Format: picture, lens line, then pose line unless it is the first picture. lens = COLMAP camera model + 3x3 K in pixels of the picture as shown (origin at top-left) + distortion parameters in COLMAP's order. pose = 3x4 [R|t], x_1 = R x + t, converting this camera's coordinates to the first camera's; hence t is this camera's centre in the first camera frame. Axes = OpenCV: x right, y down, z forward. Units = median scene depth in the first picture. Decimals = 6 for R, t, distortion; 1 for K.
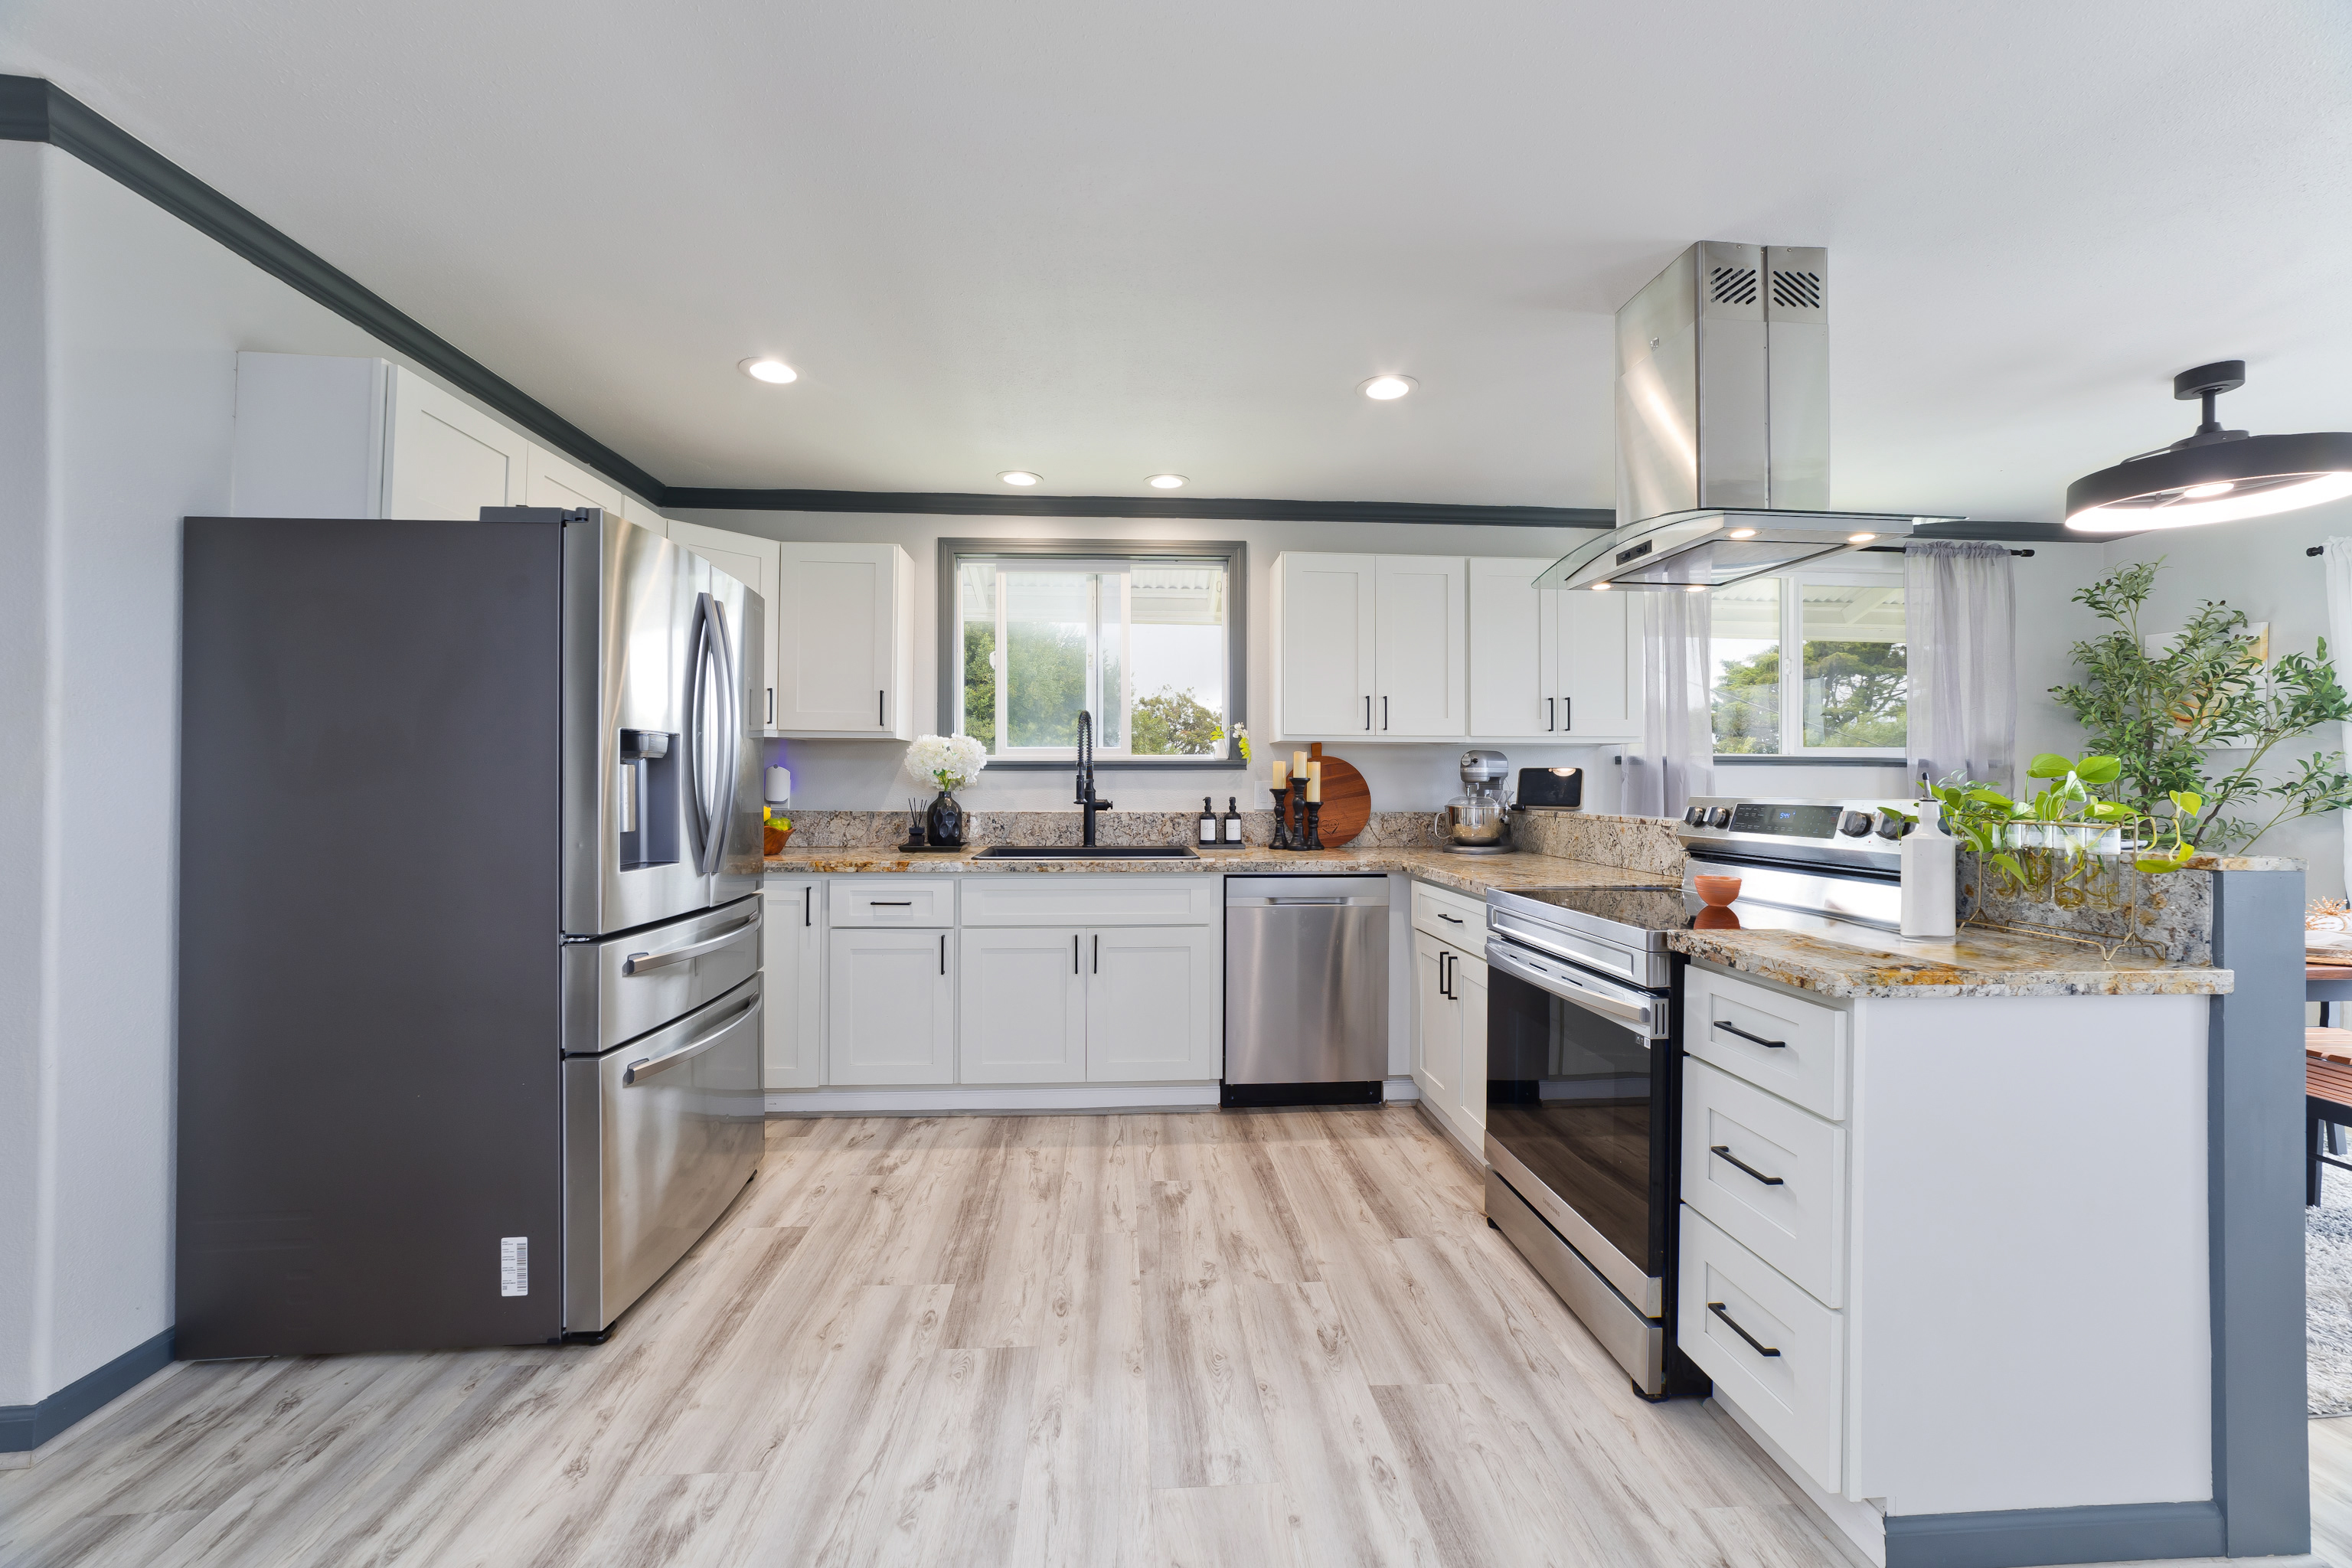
lens RADIAL K [[898.8, 0, 1178.5], [0, 898.8, 778.8], [0, 0, 1]] dist [-0.008082, 0.002158]
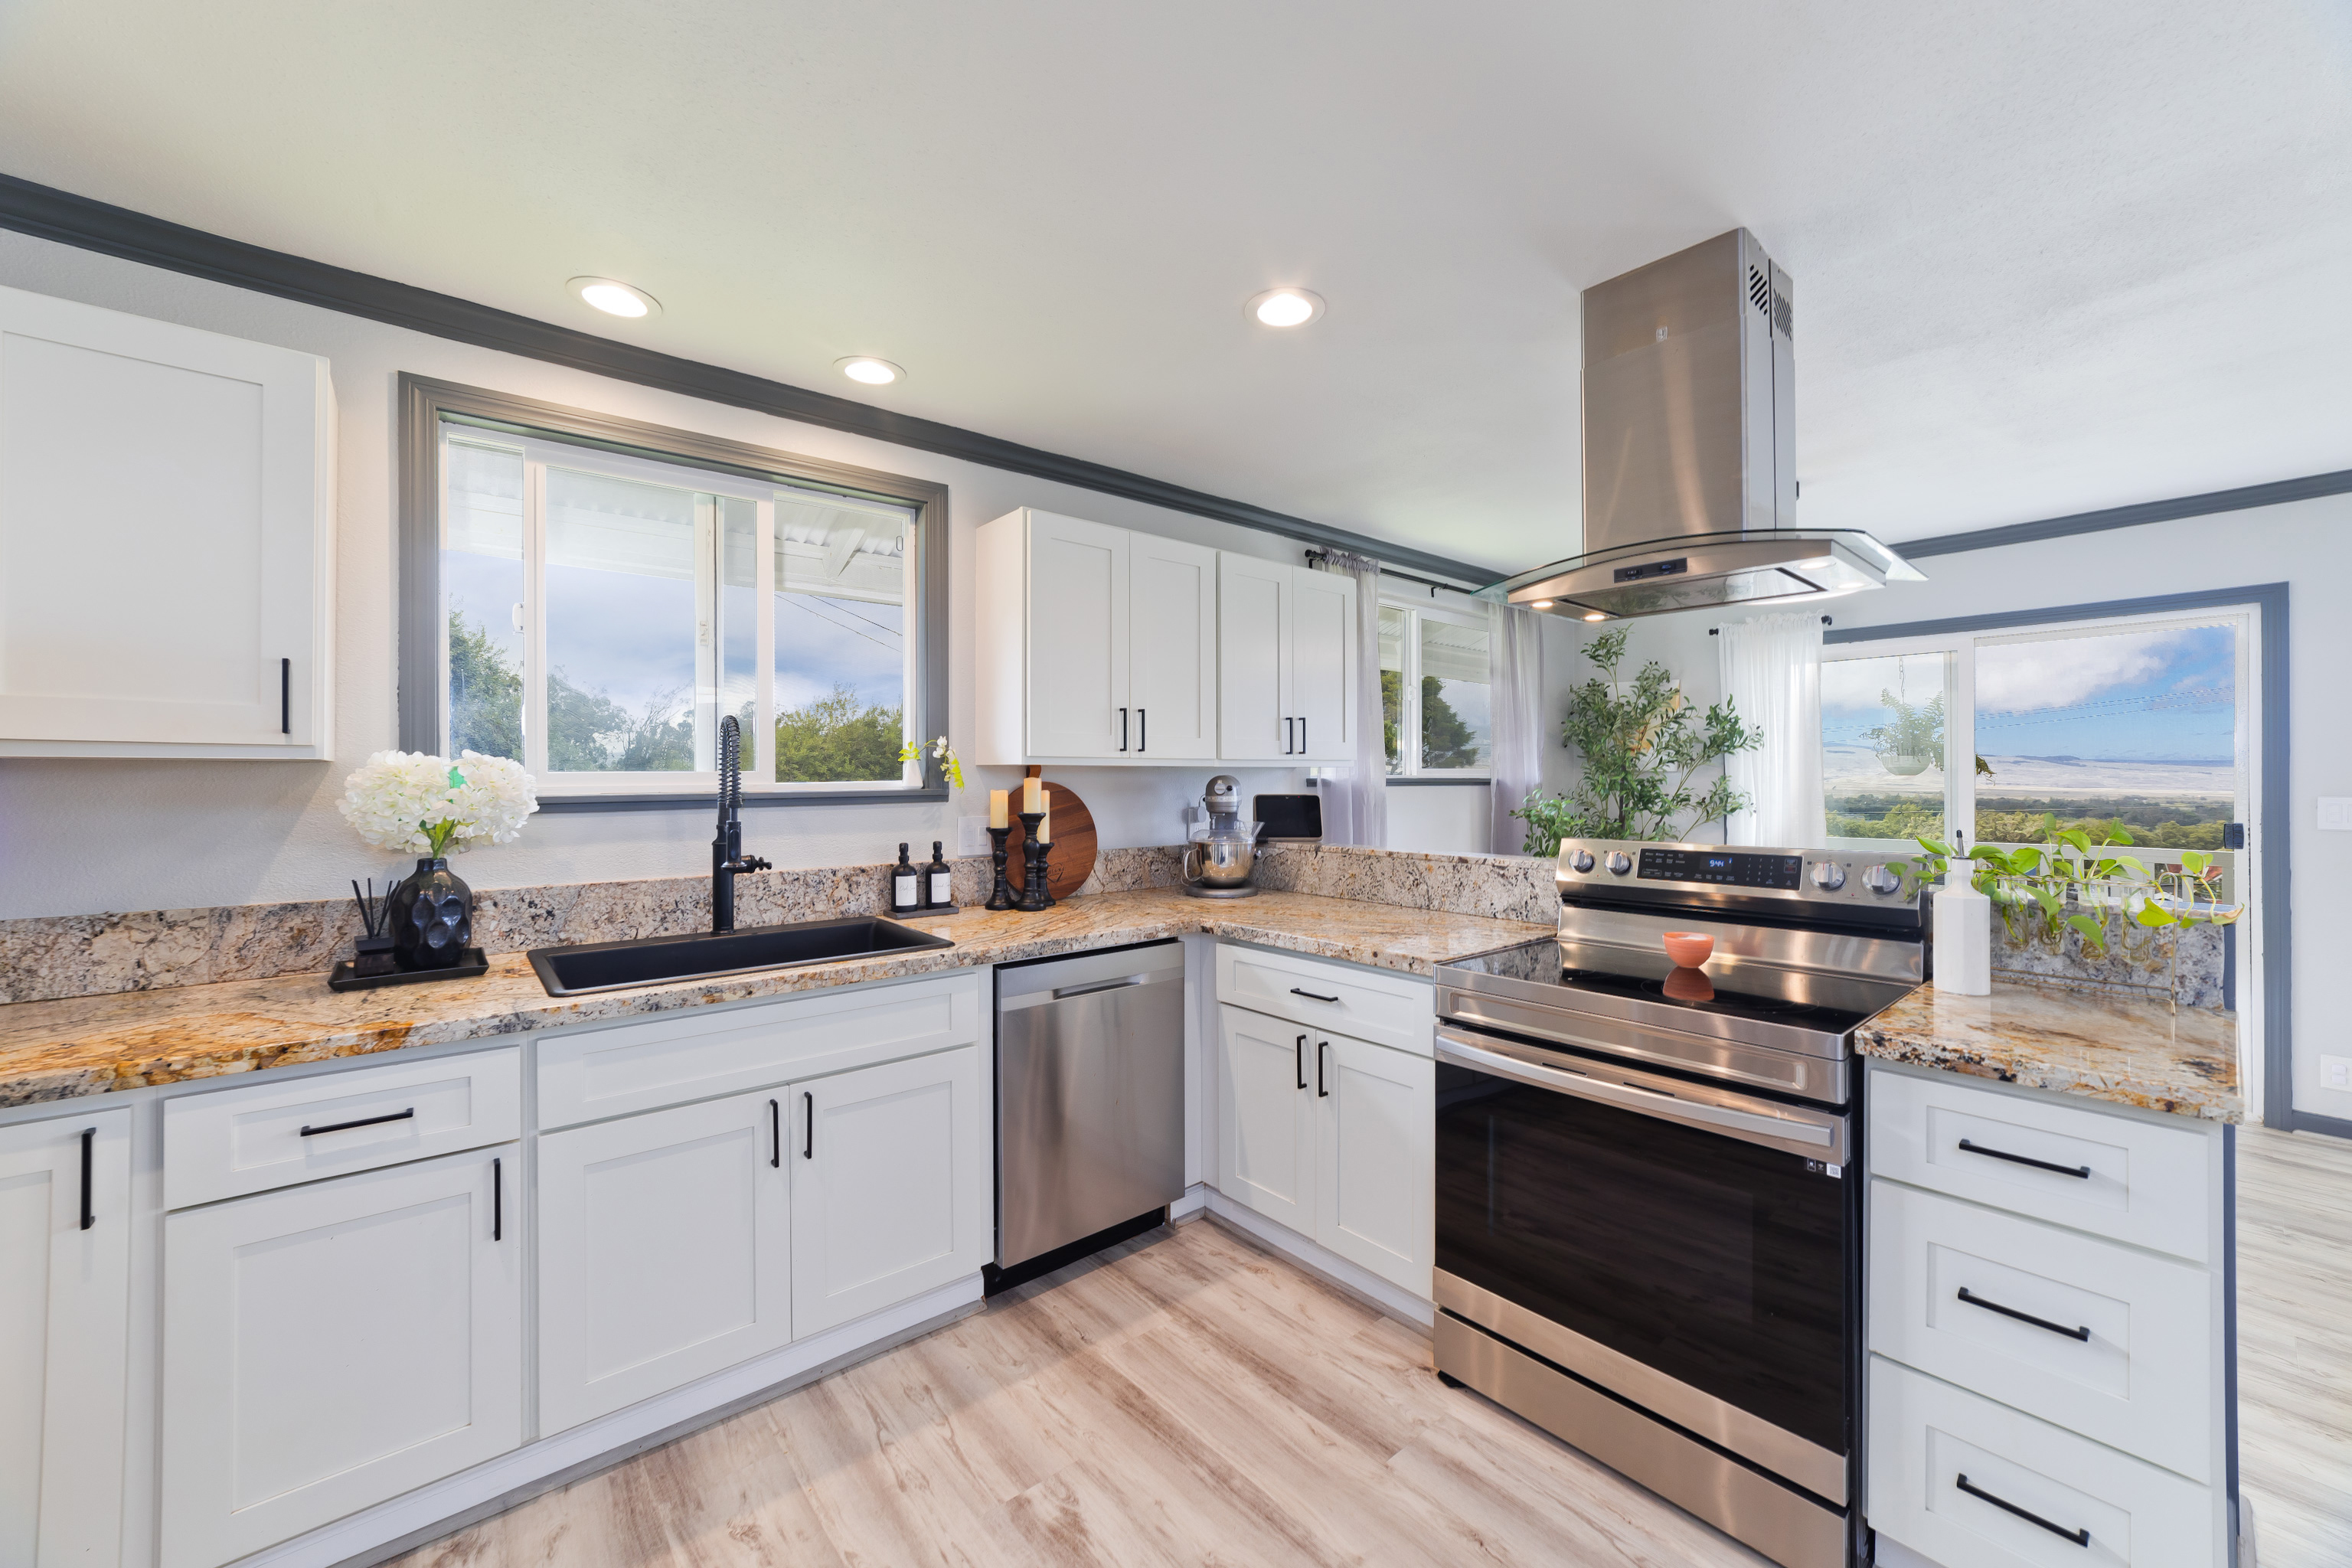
lens RADIAL K [[898.8, 0, 1175.5], [0, 898.8, 778.5], [0, 0, 1]] dist [-0.008082, 0.002158]
pose [[0.814341, -0.005804, 0.580357, -0.215444], [0.003709, 0.999982, 0.004797, -0.034482], [-0.580375, -0.001754, 0.814348, 0.335043]]
